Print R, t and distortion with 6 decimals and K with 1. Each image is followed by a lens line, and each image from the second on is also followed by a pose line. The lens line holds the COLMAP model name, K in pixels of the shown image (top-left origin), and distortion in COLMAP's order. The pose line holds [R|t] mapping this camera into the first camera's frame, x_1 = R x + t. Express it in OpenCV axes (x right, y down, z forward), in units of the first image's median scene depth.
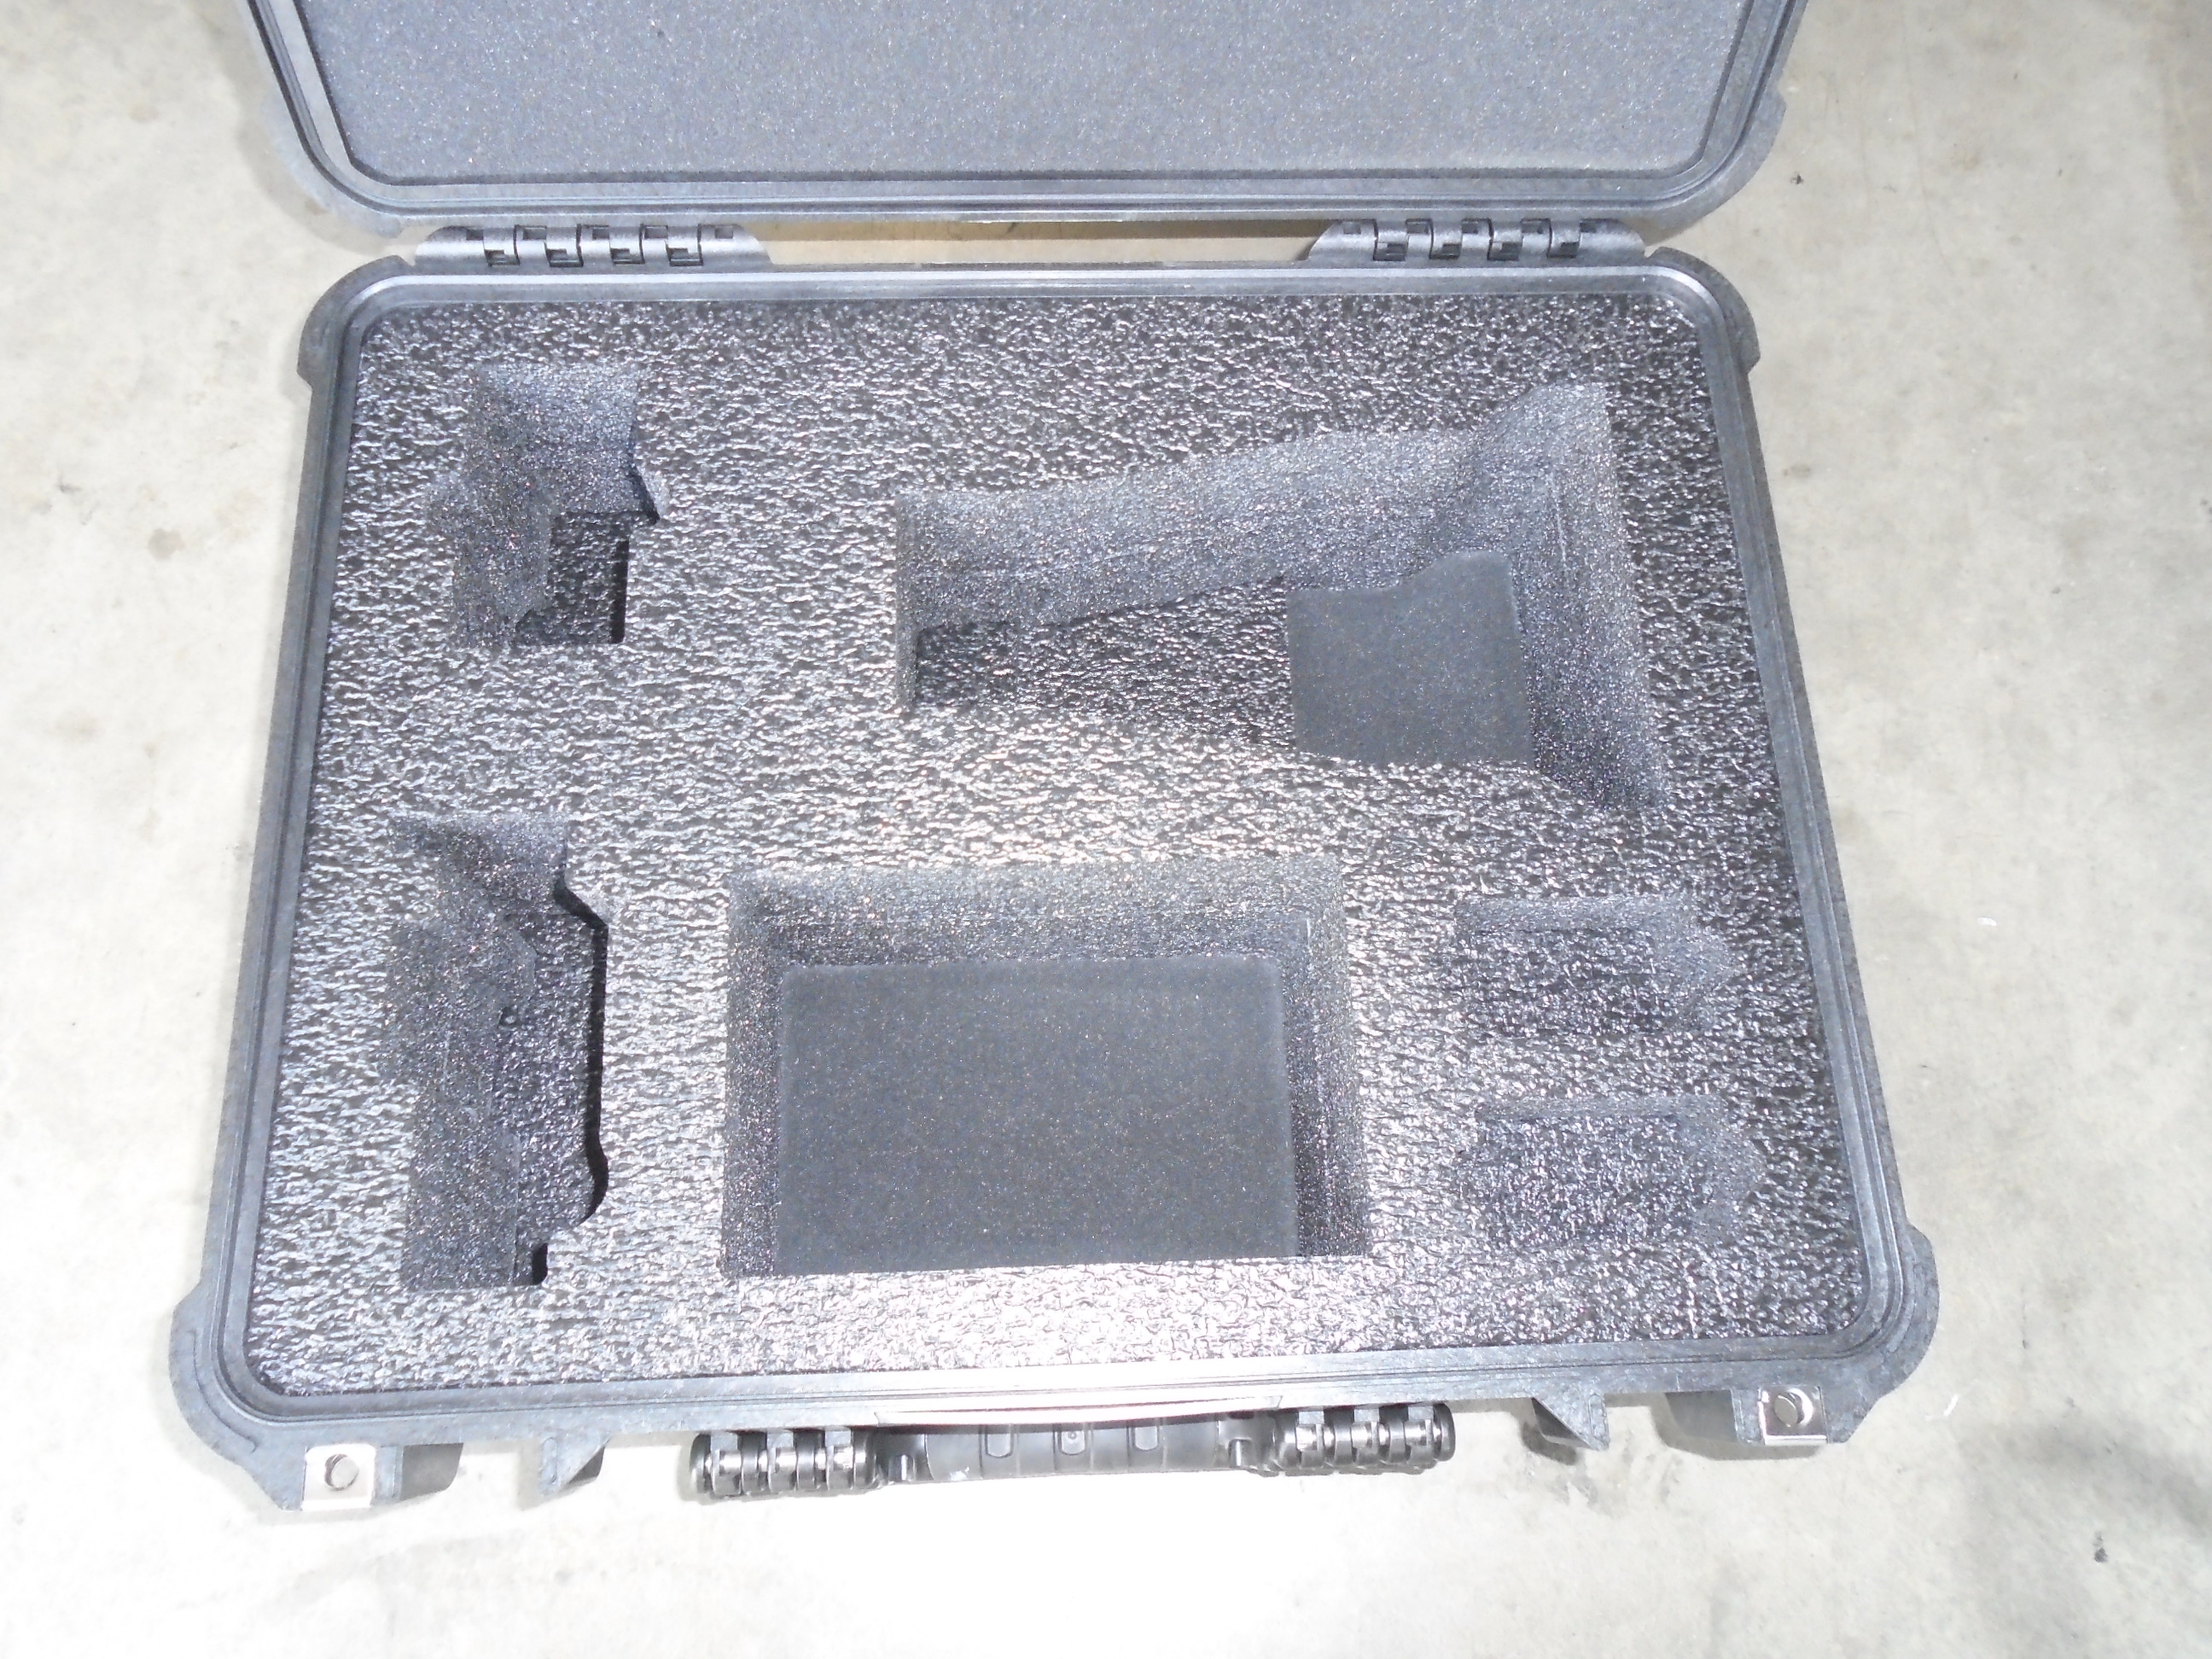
lens RADIAL K [[1692.0, 0, 1101.7], [0, 1692.0, 824.1], [0, 0, 1]] dist [-0.010895, 0.006020]
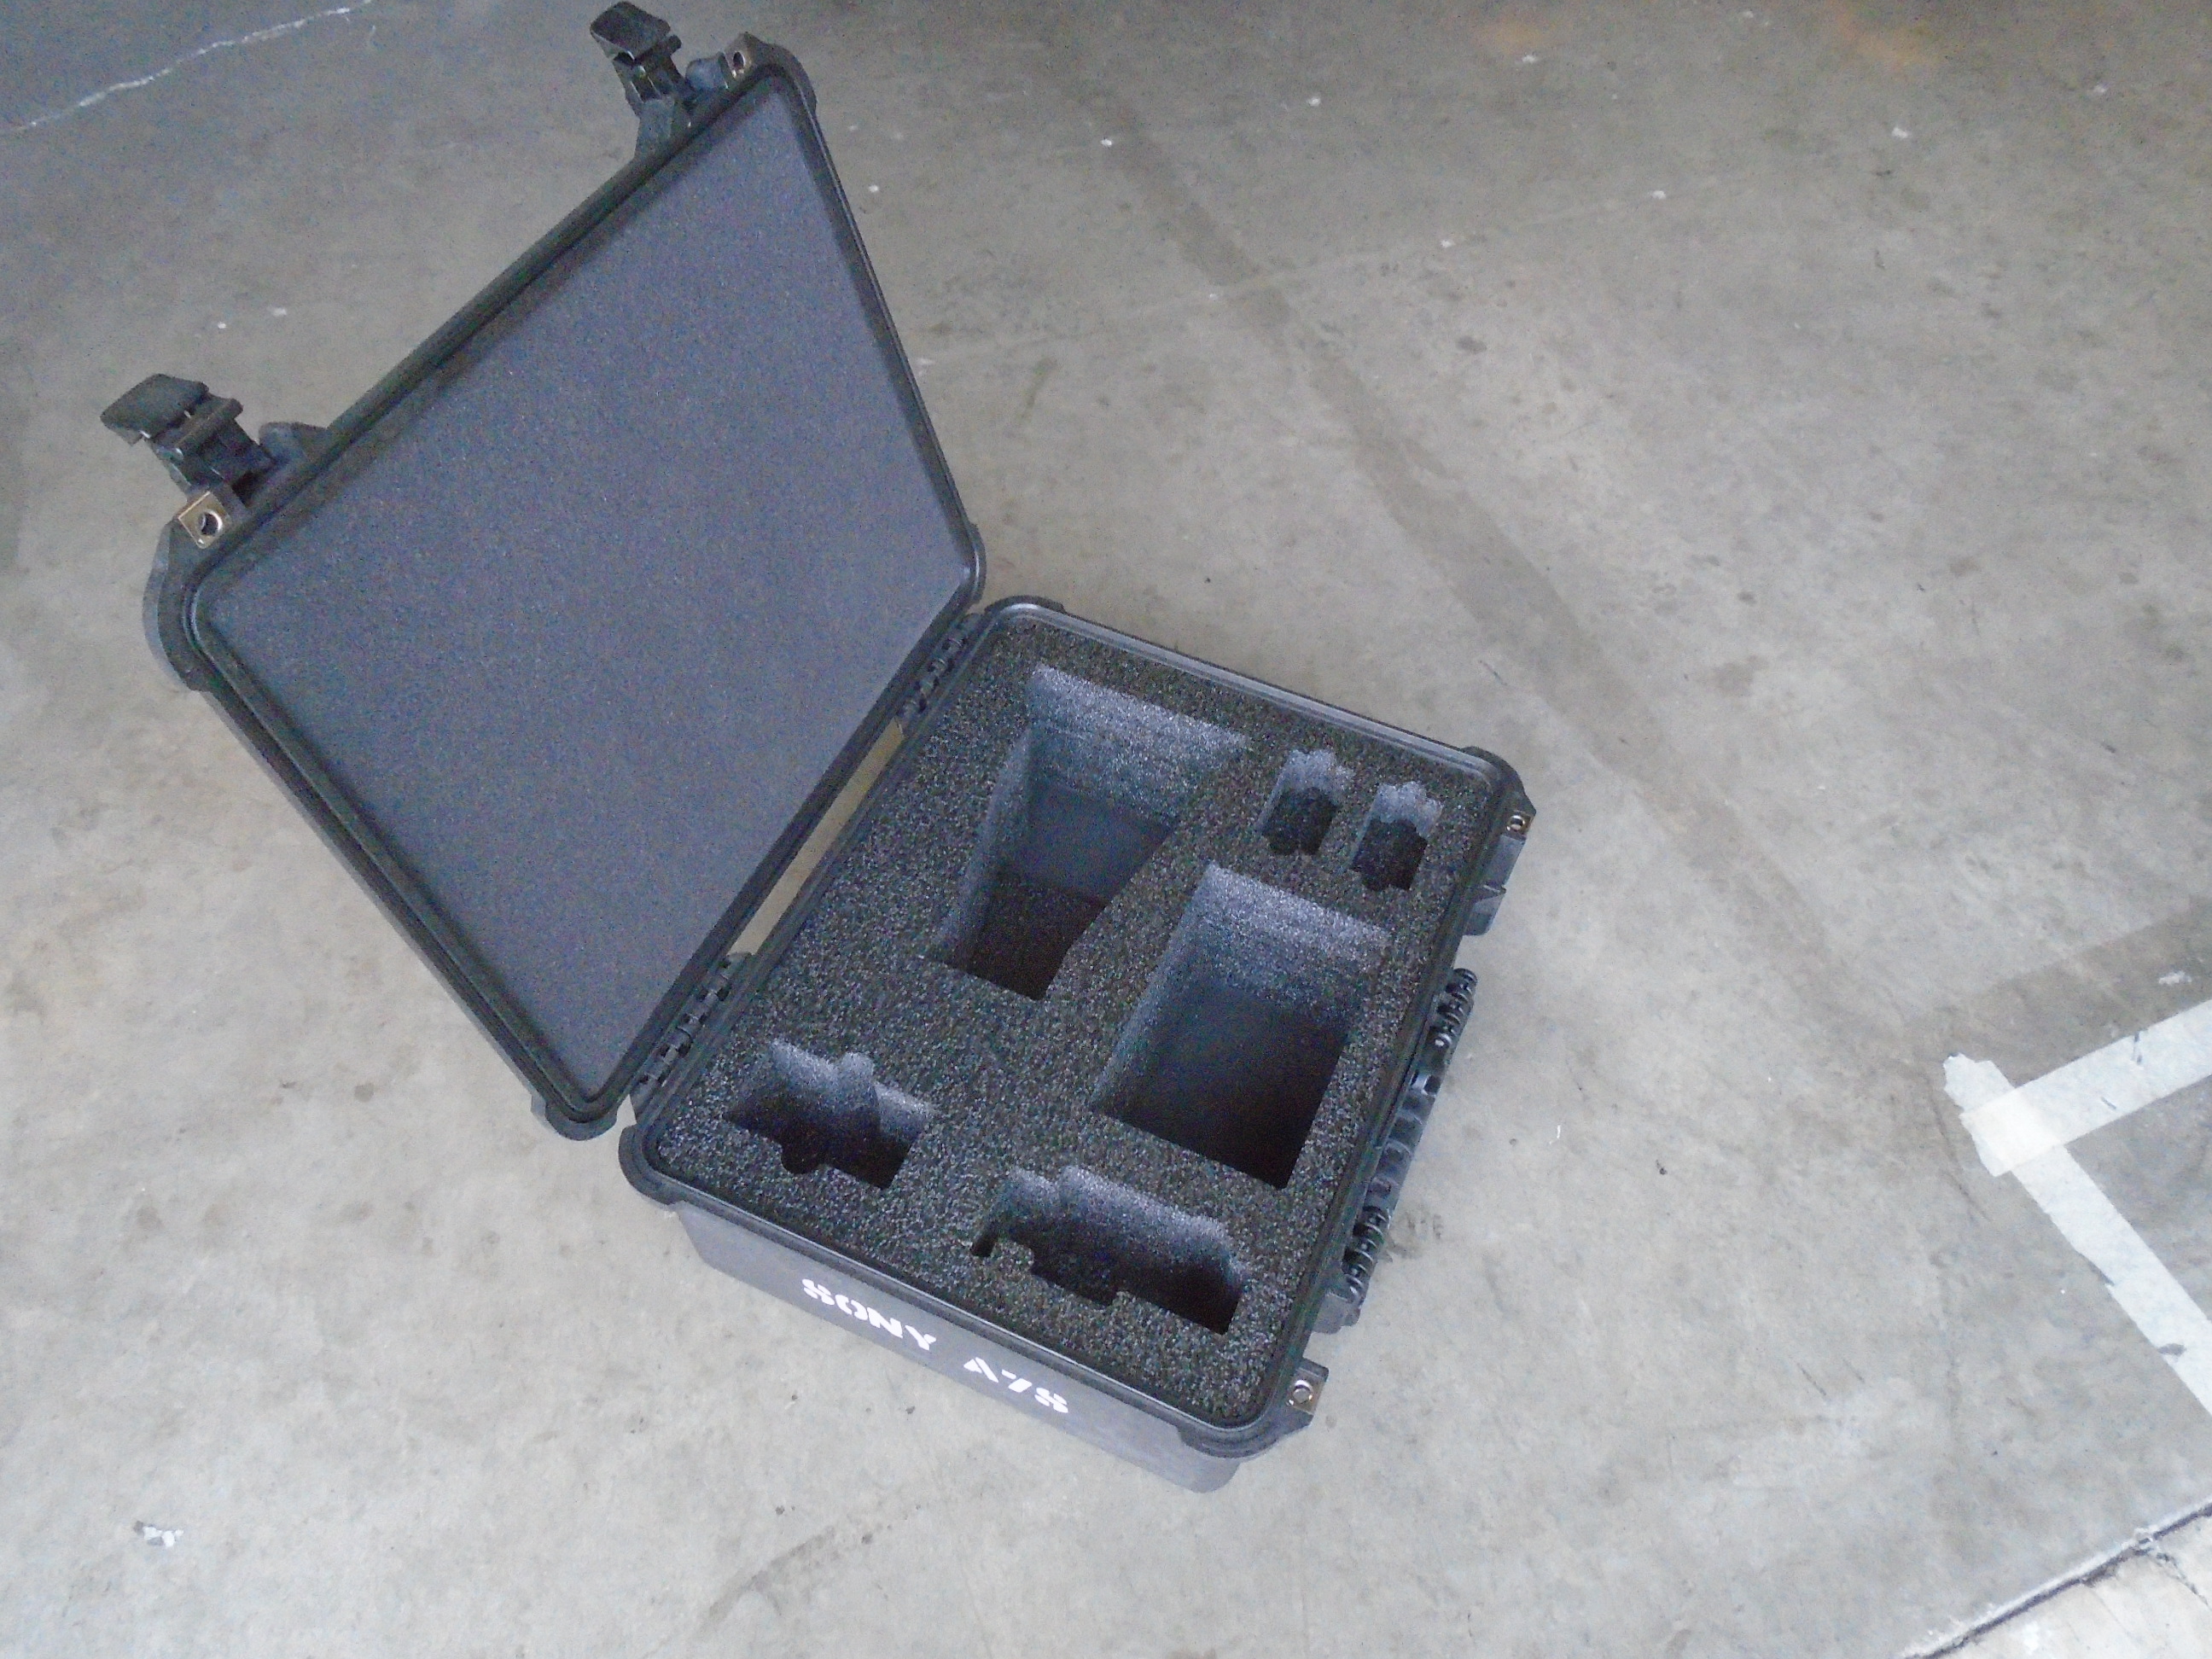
lens RADIAL K [[1692.0, 0, 1110.0], [0, 1692.0, 827.2], [0, 0, 1]] dist [-0.010895, 0.006020]
pose [[0.909315, -0.339163, 0.241070, -0.262286], [0.396039, 0.883172, -0.251318, 0.337754], [-0.127668, 0.324000, 0.937403, -0.756881]]
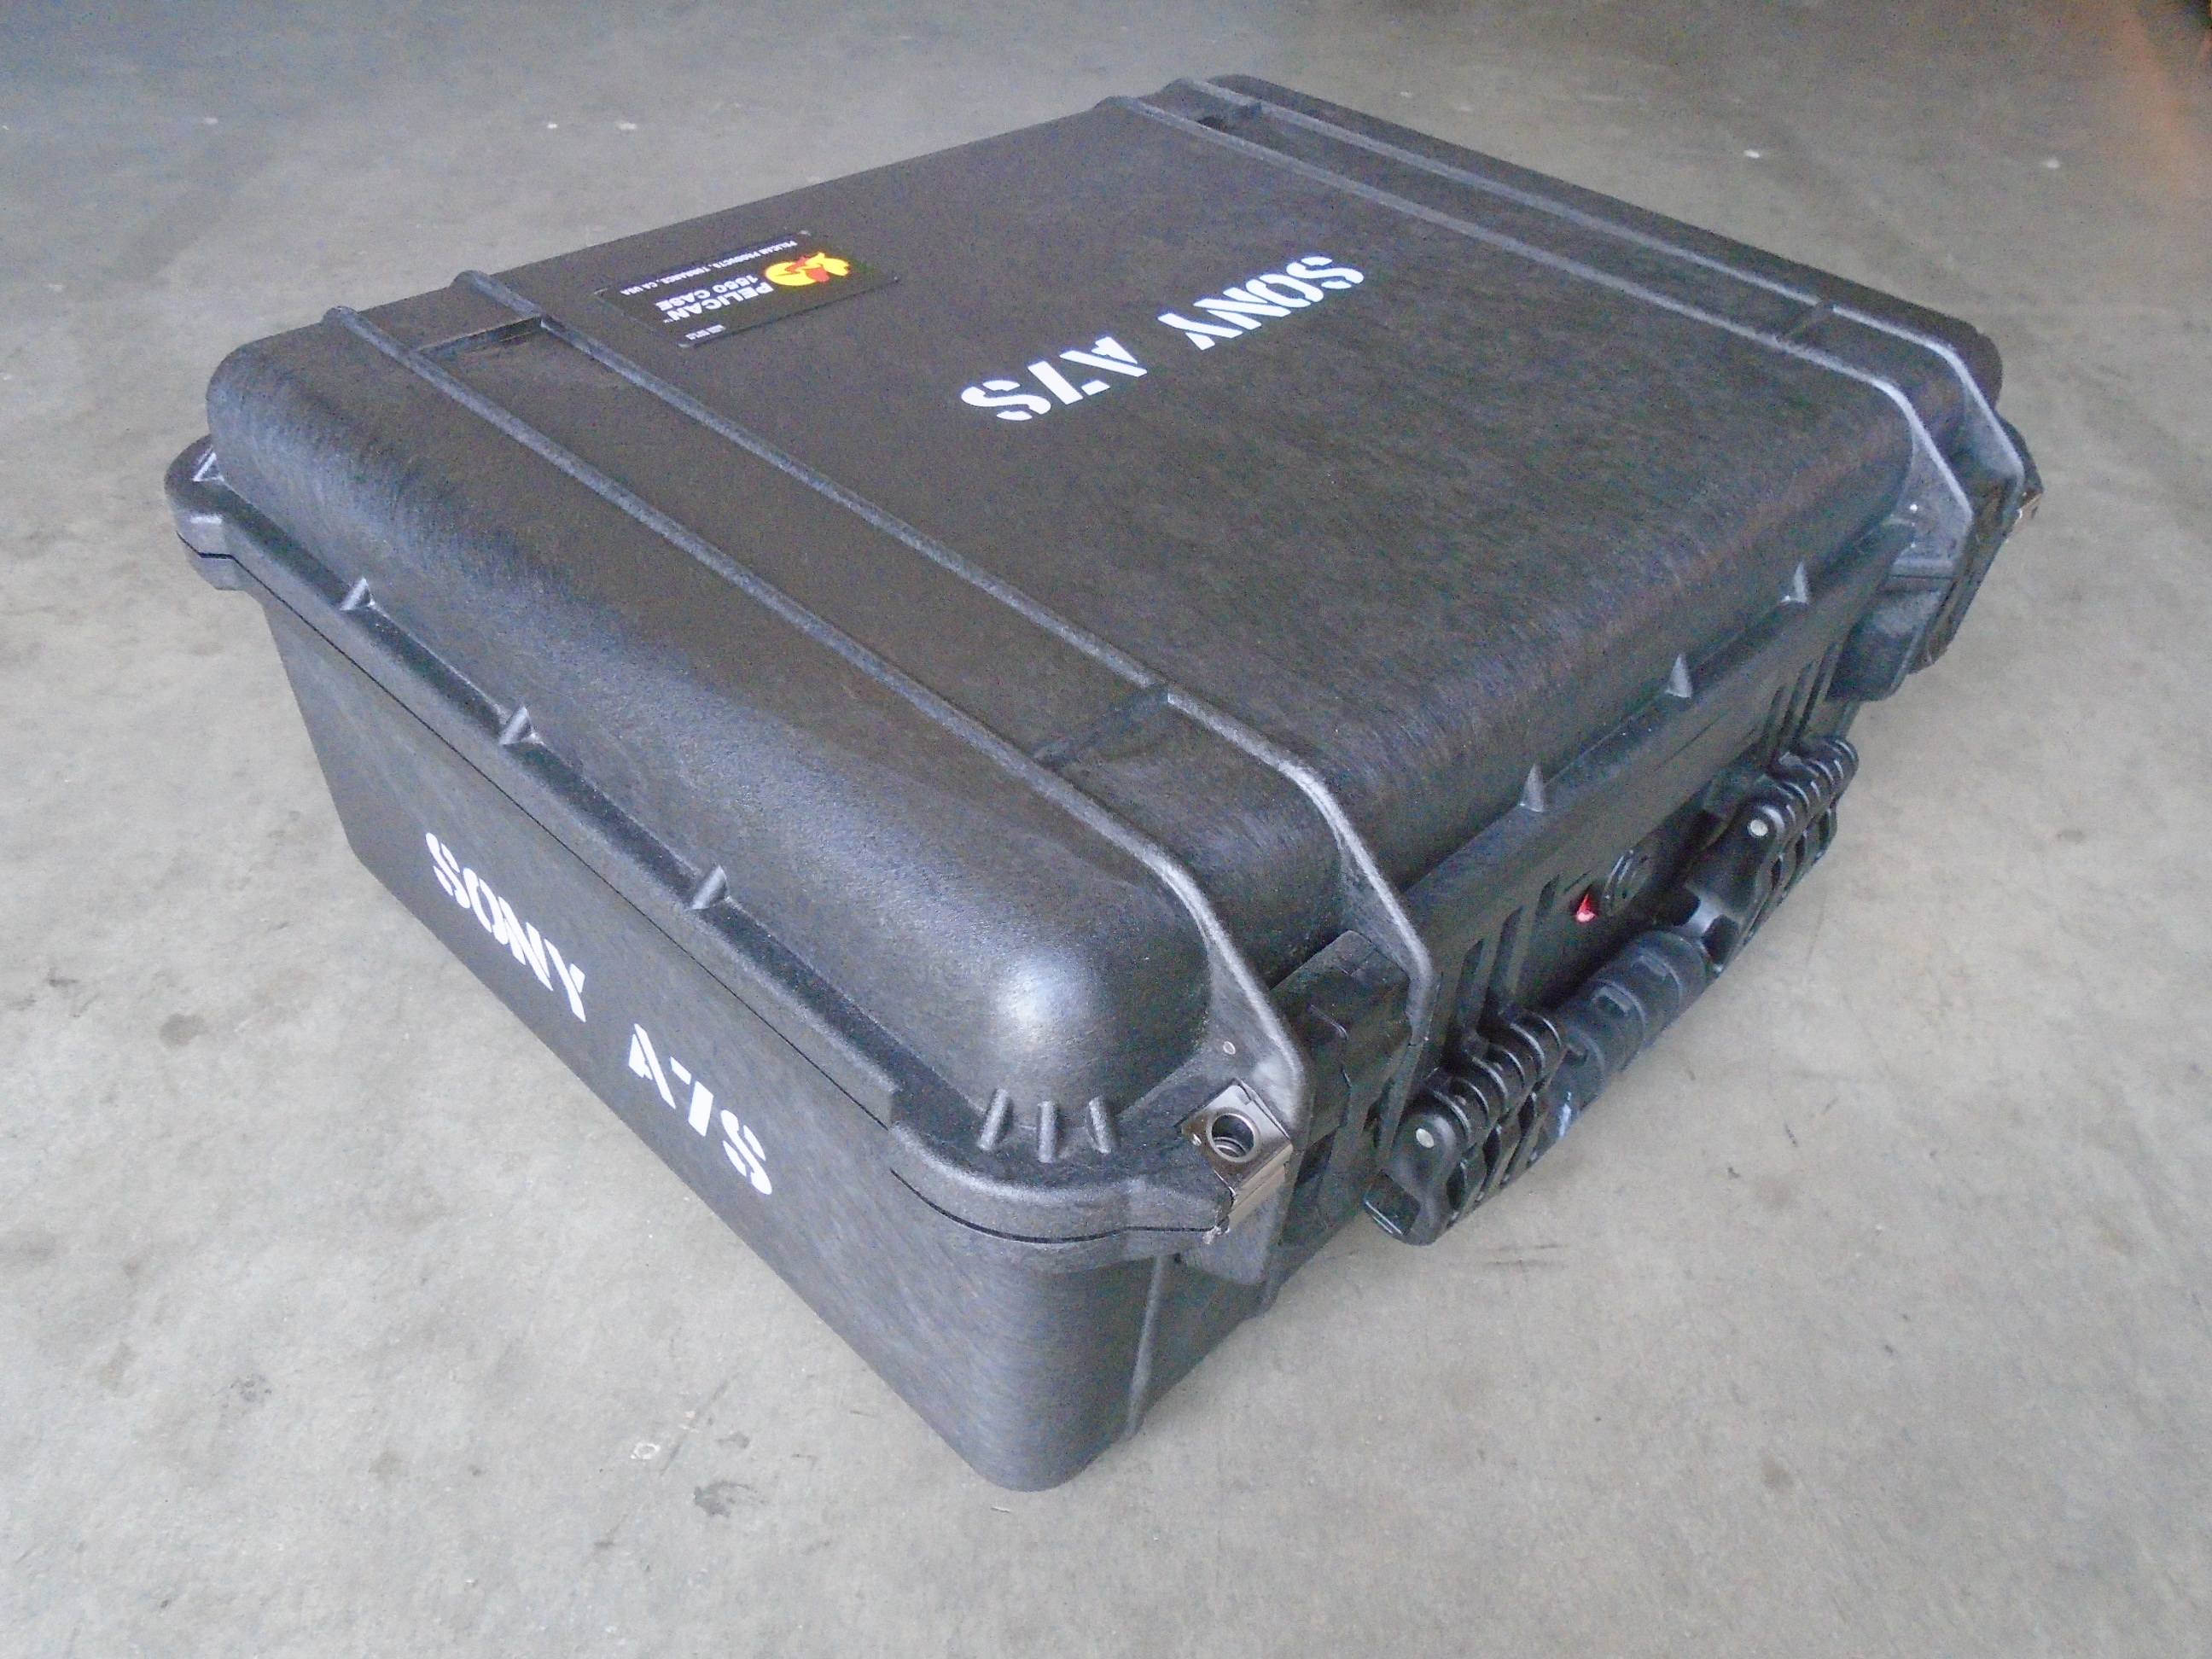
lens RADIAL K [[1692.0, 0, 1100.4], [0, 1692.0, 827.3], [0, 0, 1]] dist [-0.010895, 0.006020]
pose [[0.991499, -0.074116, 0.106938, -0.253340], [0.118031, 0.858210, -0.499543, 0.226073], [-0.054751, 0.507919, 0.859663, 0.313273]]
